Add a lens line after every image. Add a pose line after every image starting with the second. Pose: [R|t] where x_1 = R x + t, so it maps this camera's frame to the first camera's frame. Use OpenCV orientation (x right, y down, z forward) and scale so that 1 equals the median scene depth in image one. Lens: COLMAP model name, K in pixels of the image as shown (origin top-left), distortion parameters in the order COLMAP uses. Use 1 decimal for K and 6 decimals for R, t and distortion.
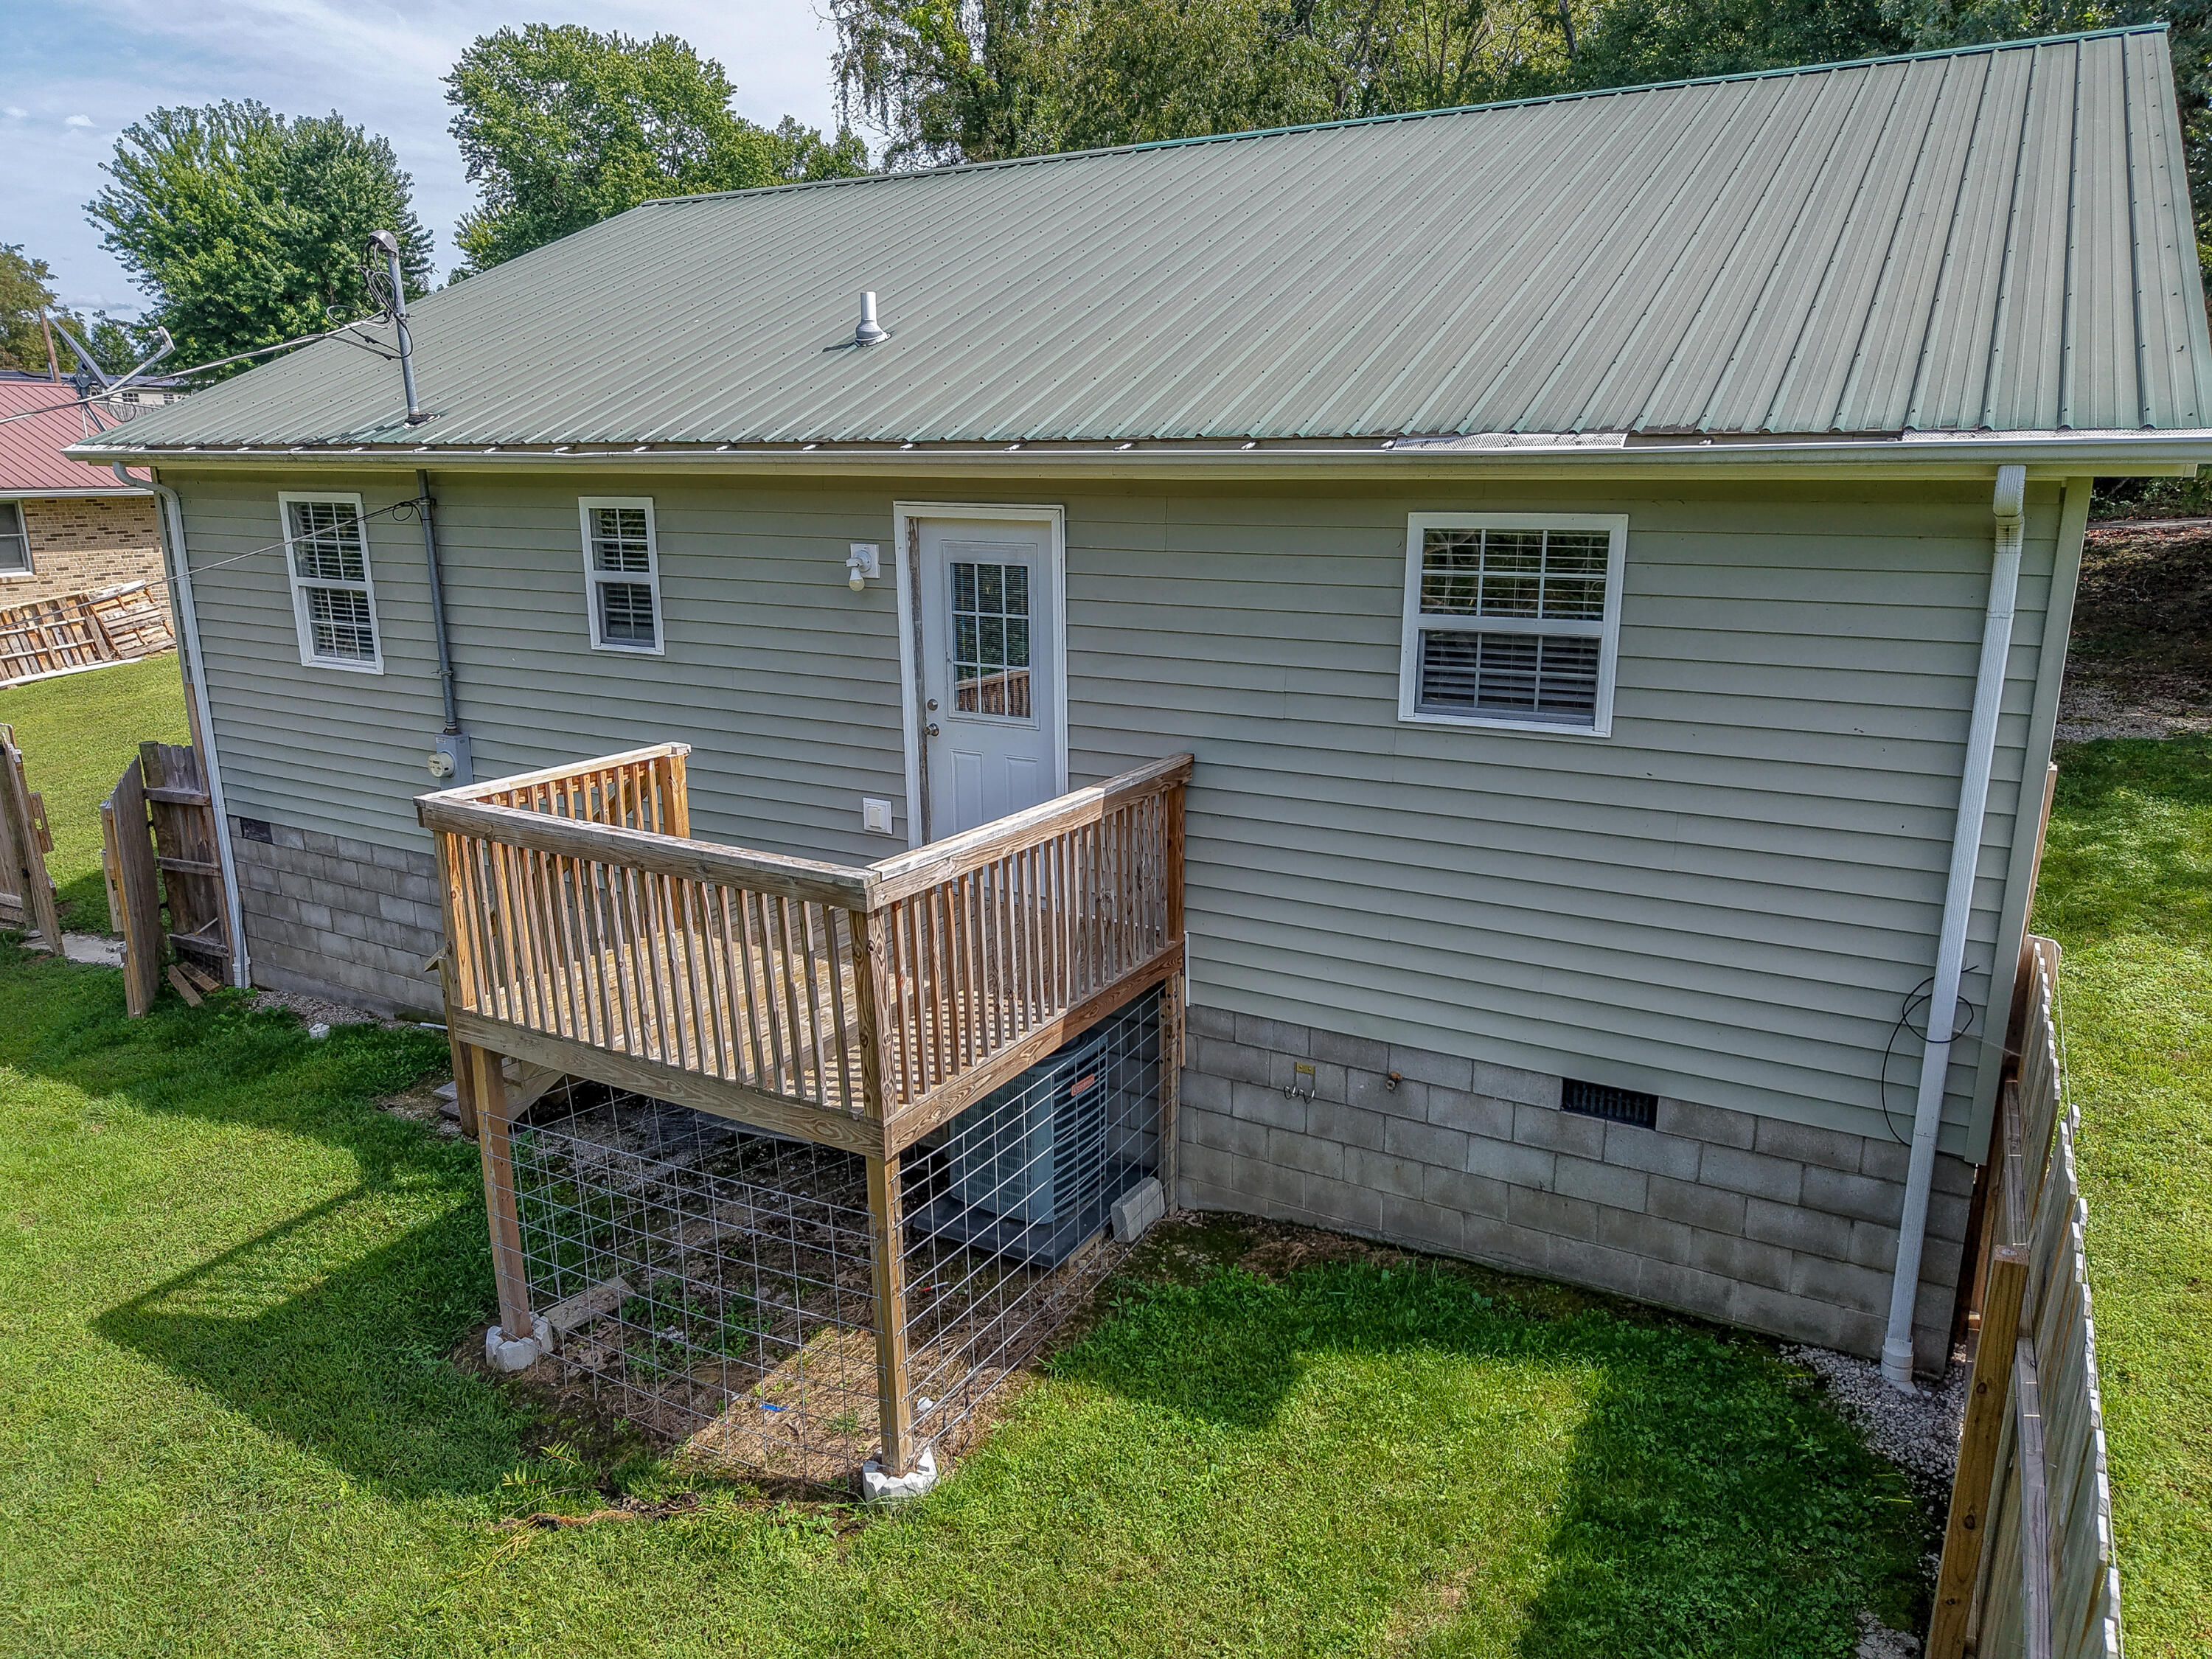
lens RADIAL K [[1478.4, 0, 1106.0], [0, 1478.4, 829.5], [0, 0, 1]] dist [0.031350, -0.032292]
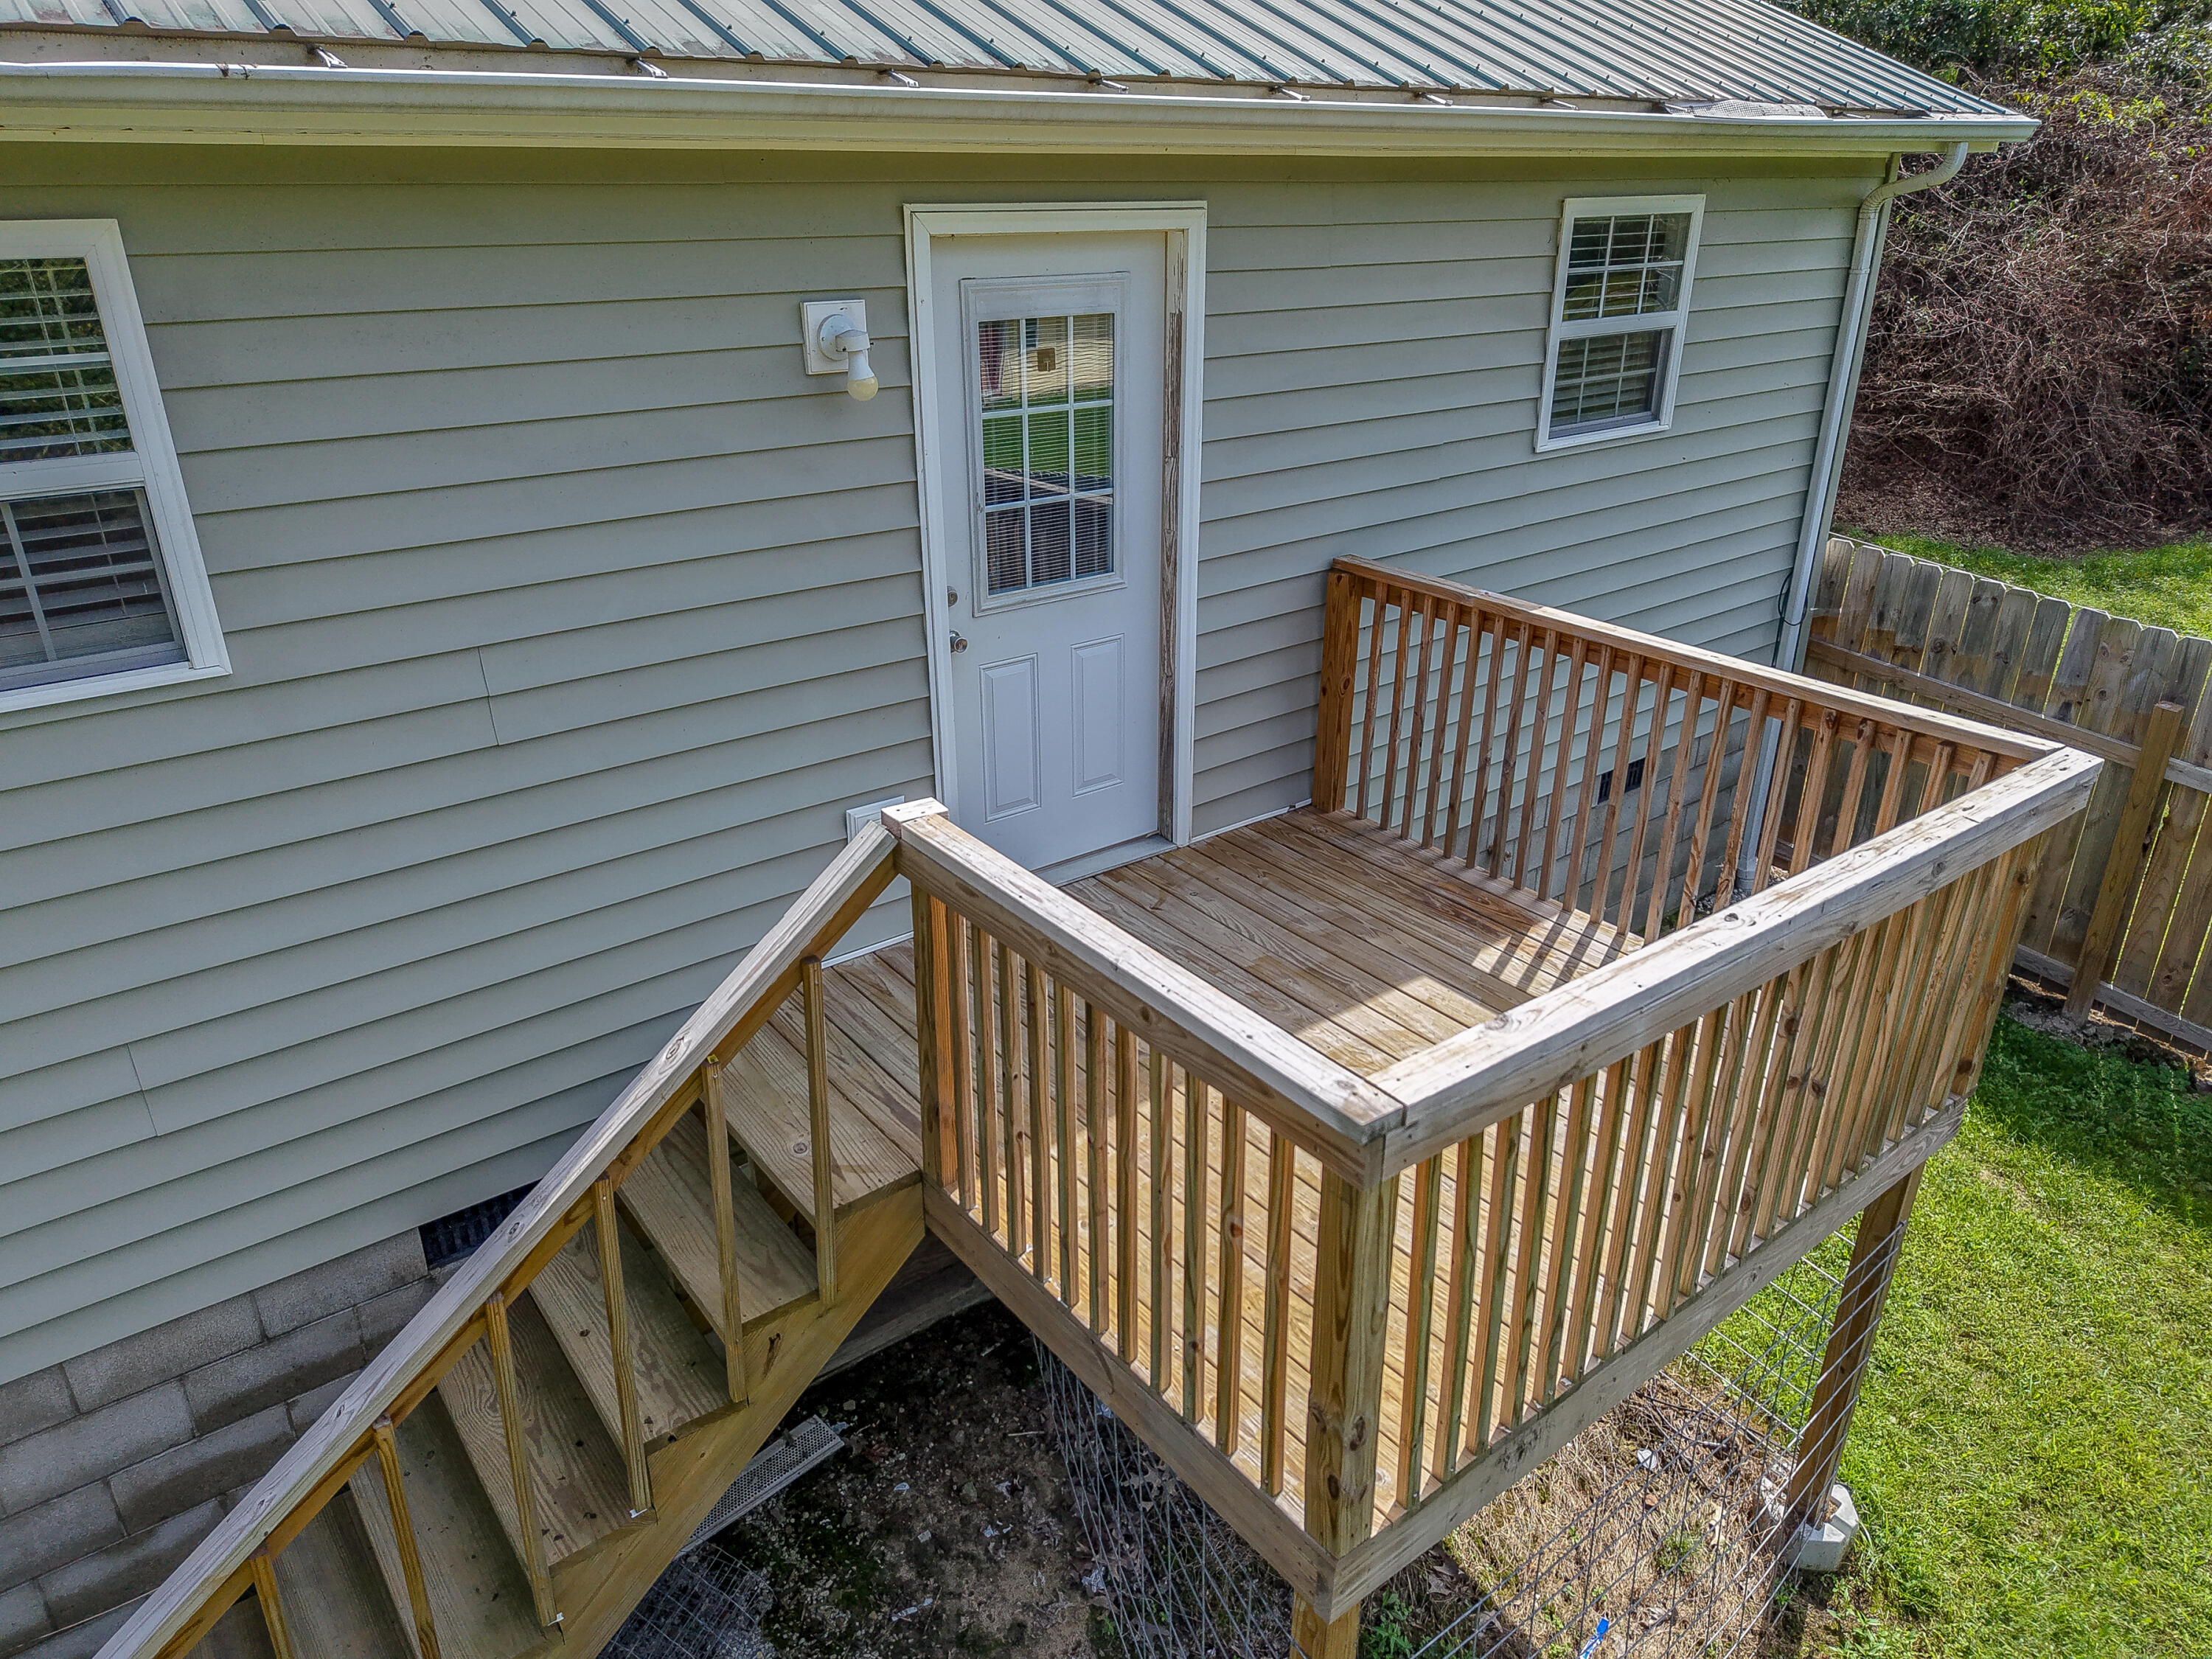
lens RADIAL K [[1469.8, 0, 1106.0], [0, 1469.8, 829.5], [0, 0, 1]] dist [0.032586, -0.063193]
pose [[0.377912, -0.373377, 0.847214, -0.609858], [0.226338, 0.924568, 0.306506, -0.163402], [-0.897749, 0.075925, 0.433915, 0.739016]]
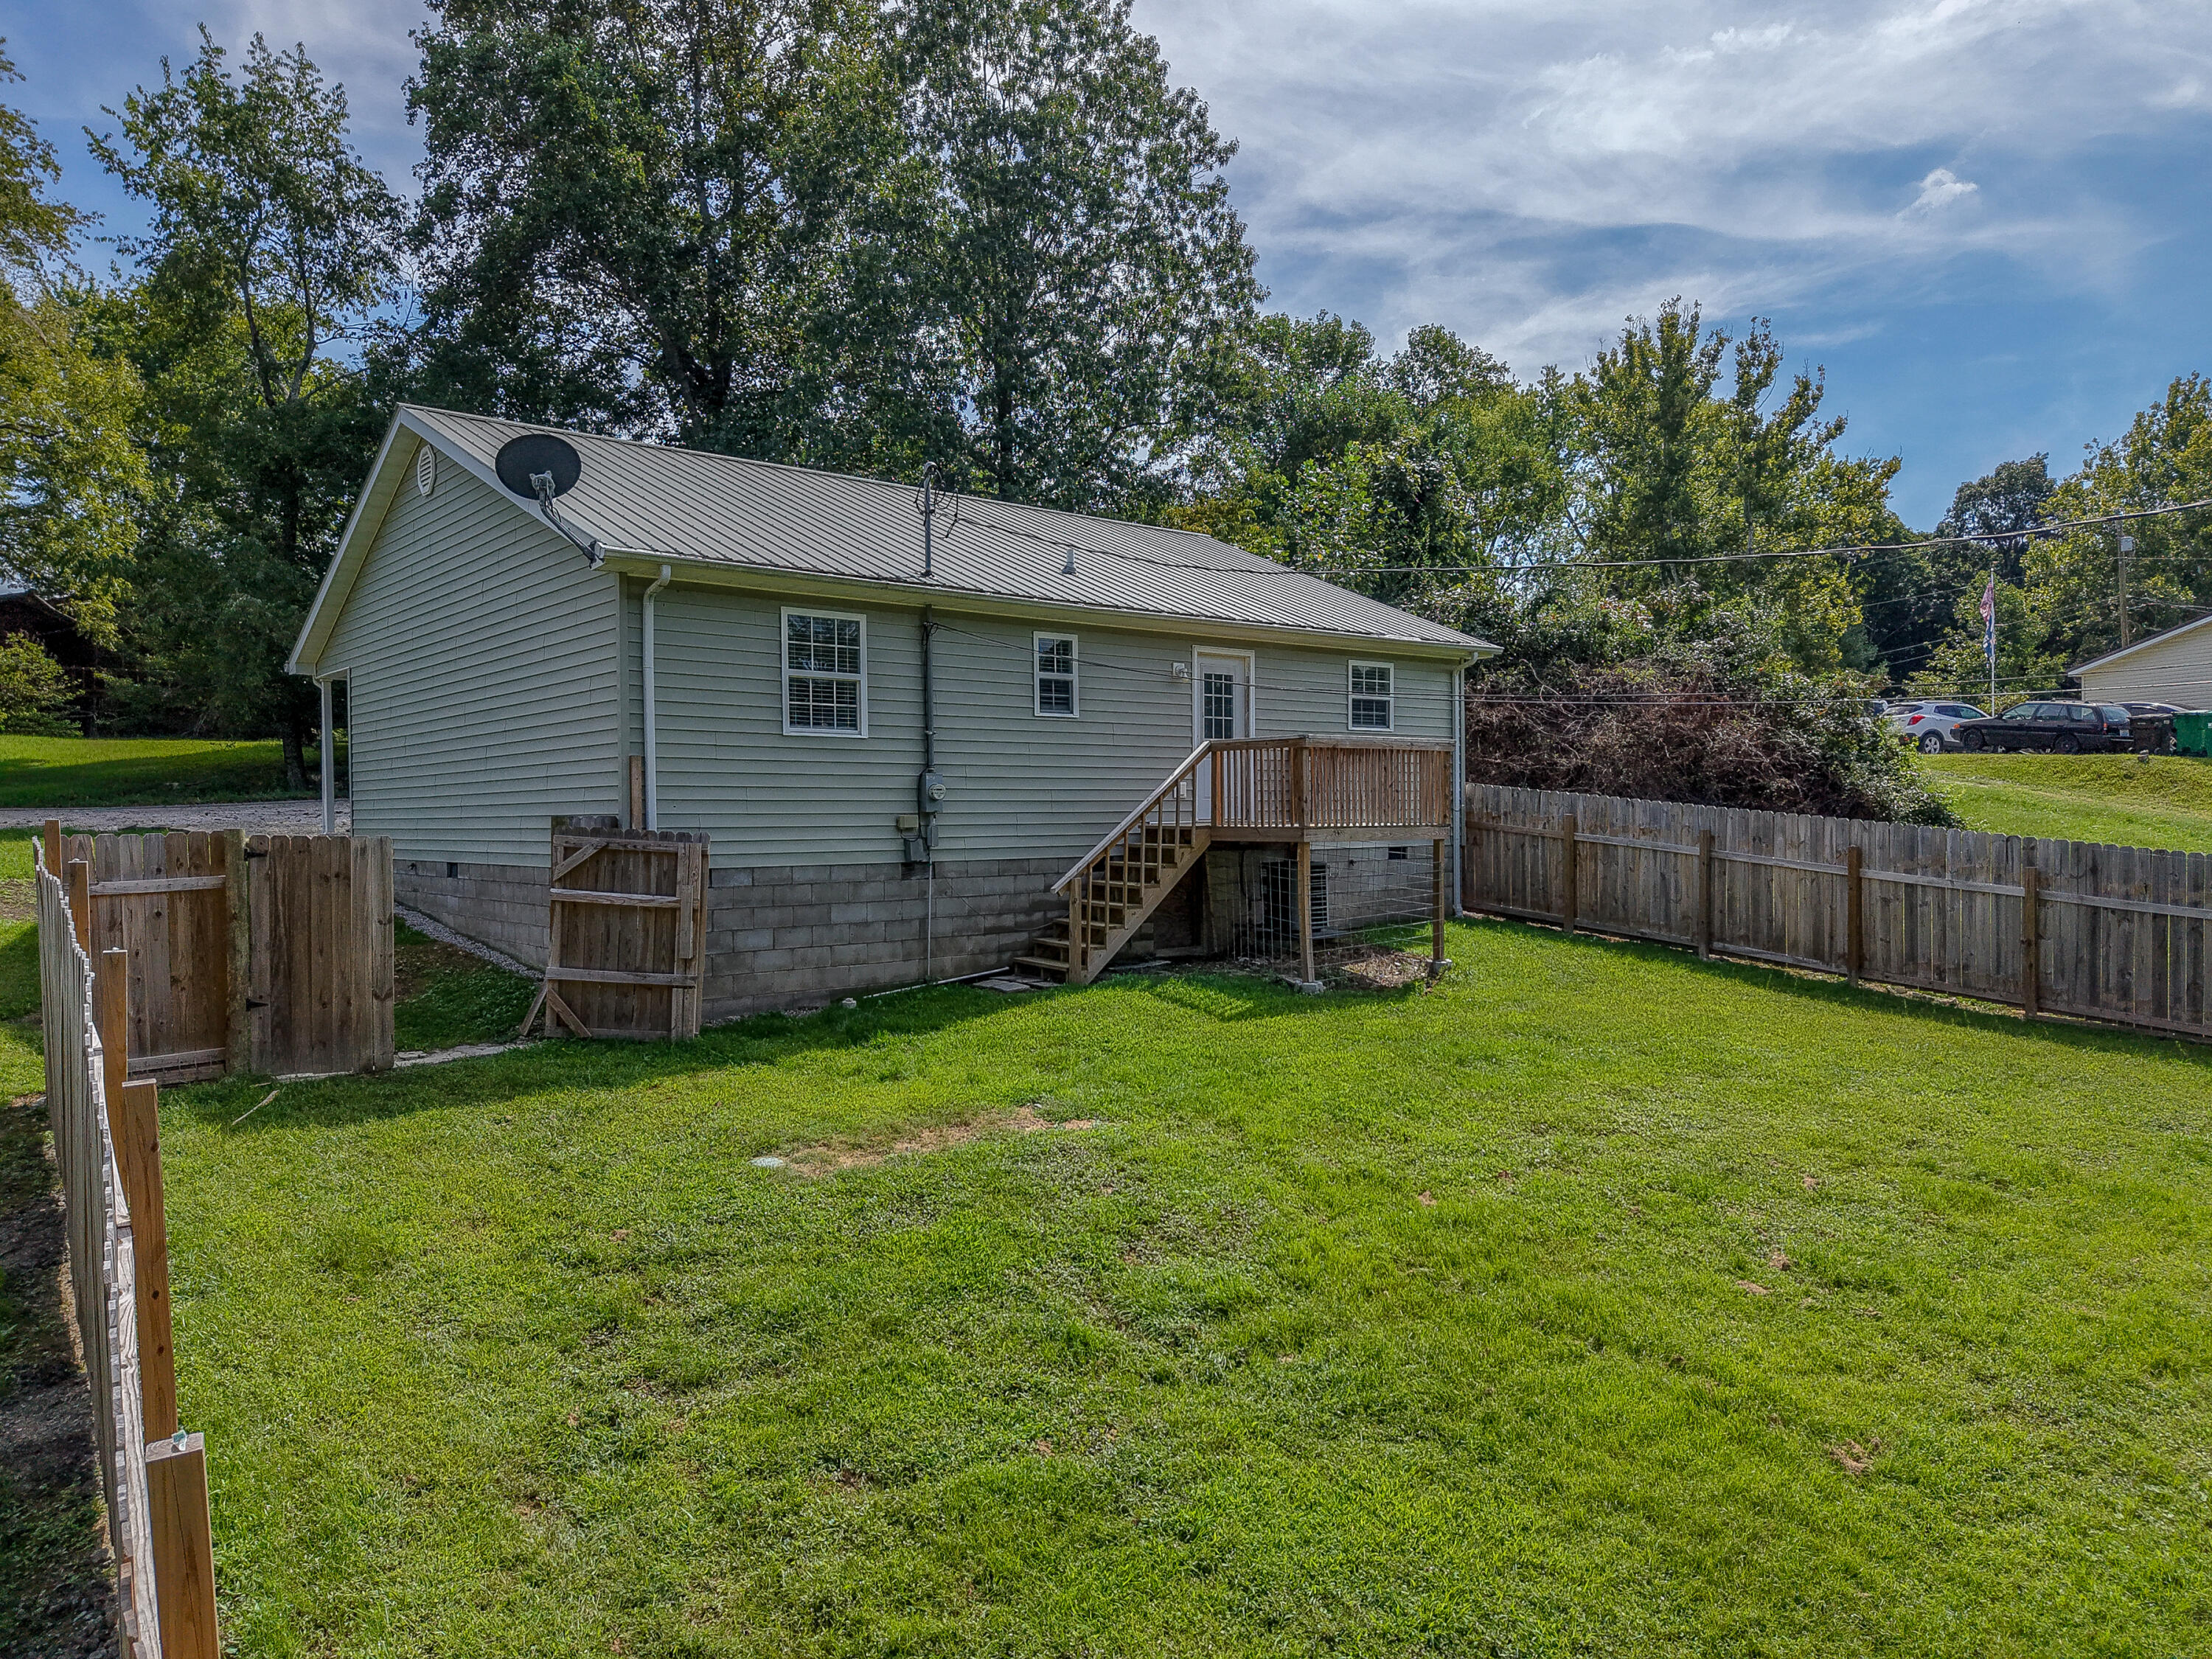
lens RADIAL K [[1478.4, 0, 1106.0], [0, 1478.4, 829.5], [0, 0, 1]] dist [0.031350, -0.032292]
pose [[0.339311, -0.006283, 0.940653, -2.297813], [0.240787, 0.967243, -0.080396, 0.199837], [-0.909335, 0.253776, 0.329708, 0.447749]]
